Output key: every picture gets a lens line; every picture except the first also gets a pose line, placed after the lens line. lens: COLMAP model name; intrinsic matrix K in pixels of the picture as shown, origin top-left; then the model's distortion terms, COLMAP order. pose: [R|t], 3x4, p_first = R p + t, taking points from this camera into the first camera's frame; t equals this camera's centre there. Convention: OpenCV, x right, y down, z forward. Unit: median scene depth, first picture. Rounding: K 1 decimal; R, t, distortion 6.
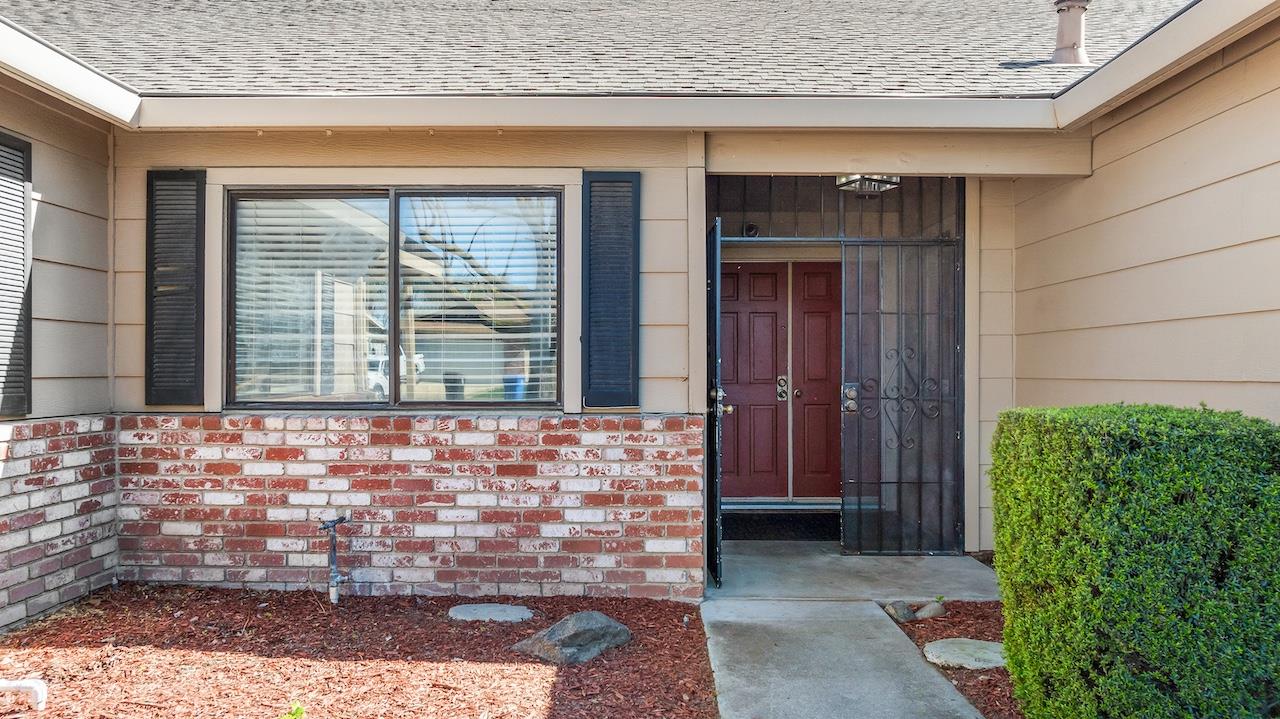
lens RADIAL K [[875.1, 0, 644.7], [0, 875.1, 374.6], [0, 0, 1]] dist [-0.013309, -0.003198]
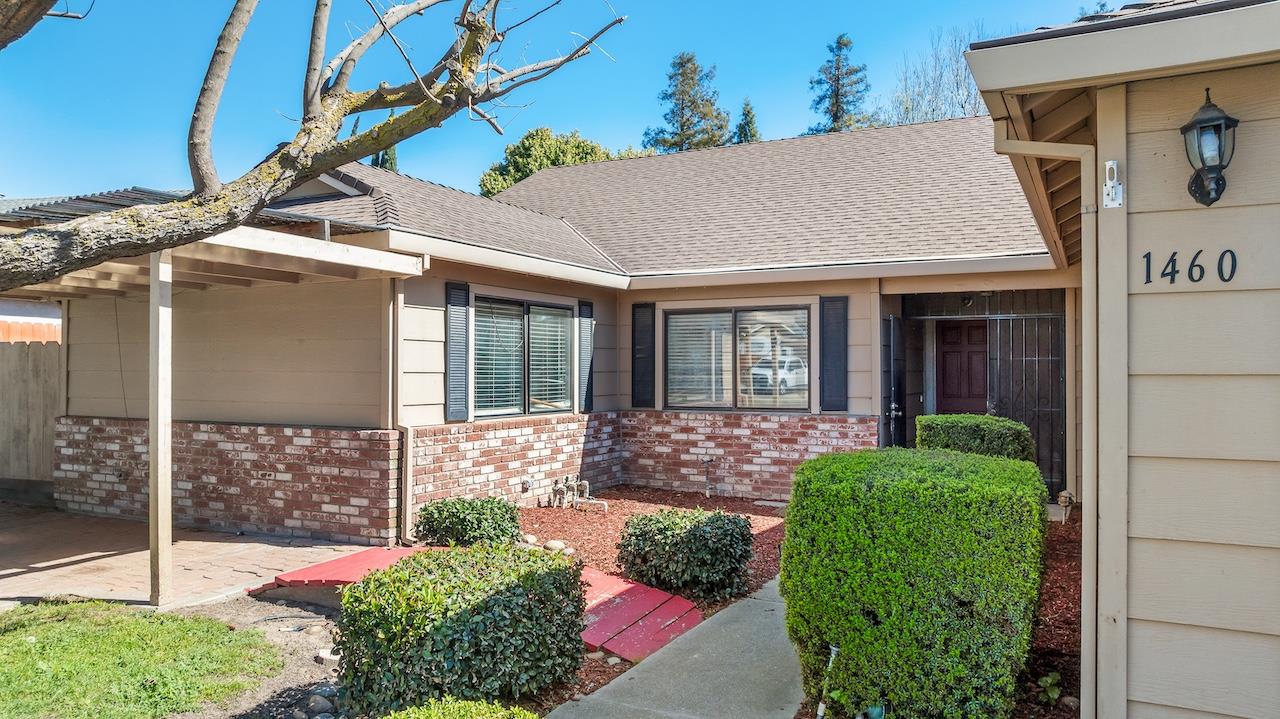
lens RADIAL K [[903.5, 0, 638.4], [0, 903.5, 369.3], [0, 0, 1]] dist [-0.005138, 0.002605]
pose [[0.886144, -0.003579, -0.463396, 0.542720], [0.001947, 0.999990, -0.004000, -0.054906], [0.463406, 0.002642, 0.886142, -1.098090]]
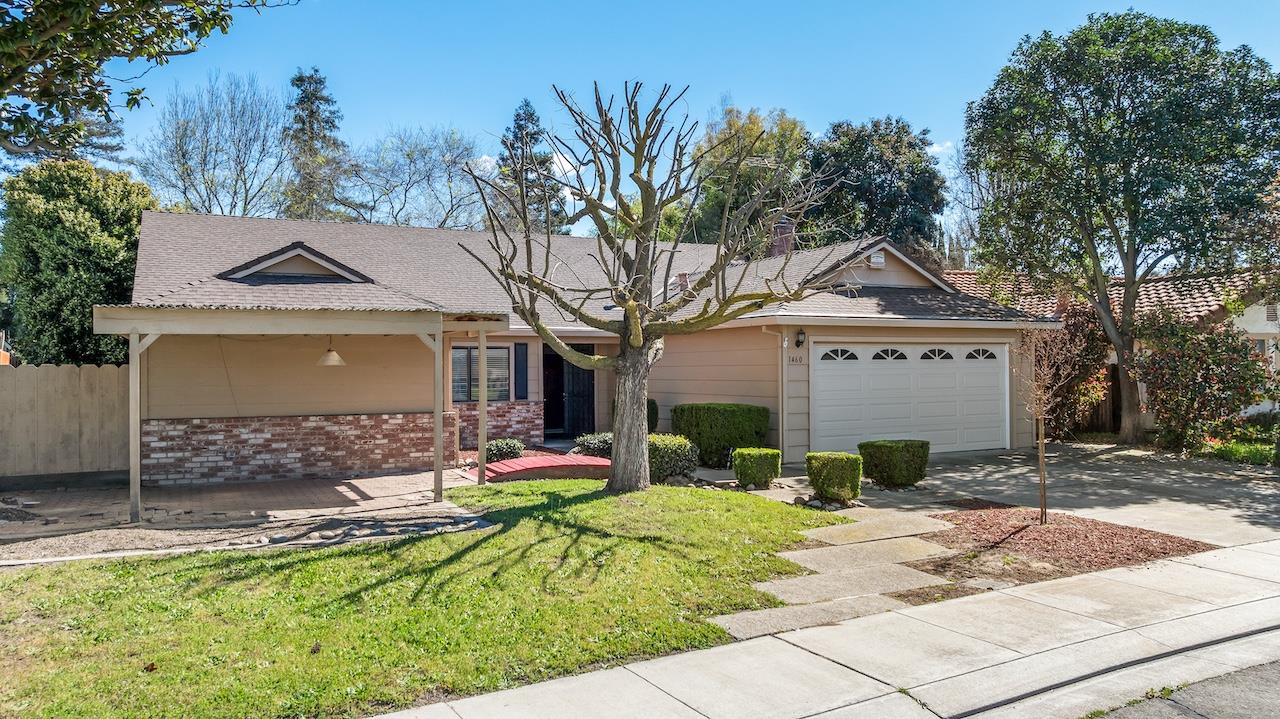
lens RADIAL K [[903.5, 0, 638.4], [0, 903.5, 369.3], [0, 0, 1]] dist [-0.005138, 0.002605]
pose [[0.897988, -0.009750, 0.439913, -1.440378], [0.011766, 0.999929, -0.001855, -0.094894], [-0.439863, 0.006842, 0.898039, -3.127027]]
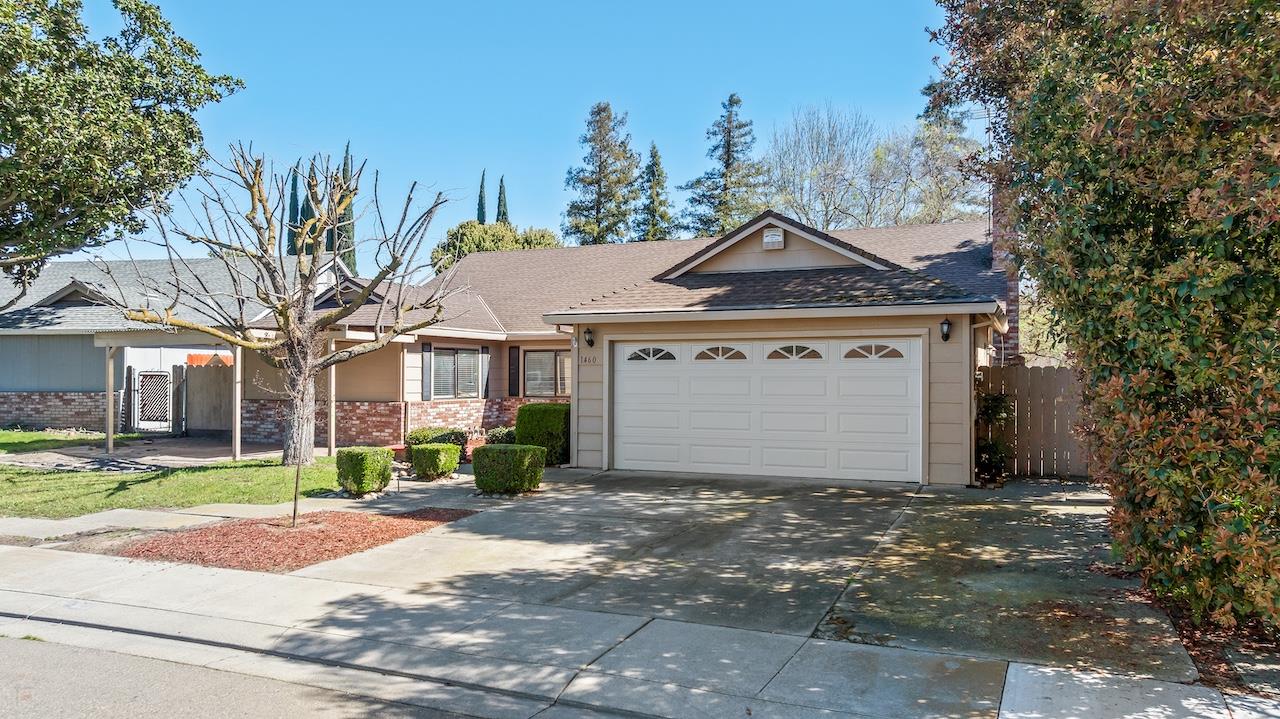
lens RADIAL K [[903.5, 0, 638.4], [0, 903.5, 369.3], [0, 0, 1]] dist [-0.005138, 0.002605]
pose [[0.914054, -0.003994, -0.405574, 2.076787], [0.000305, 0.999958, -0.009160, -0.067115], [0.405593, 0.008249, 0.914016, -3.222916]]
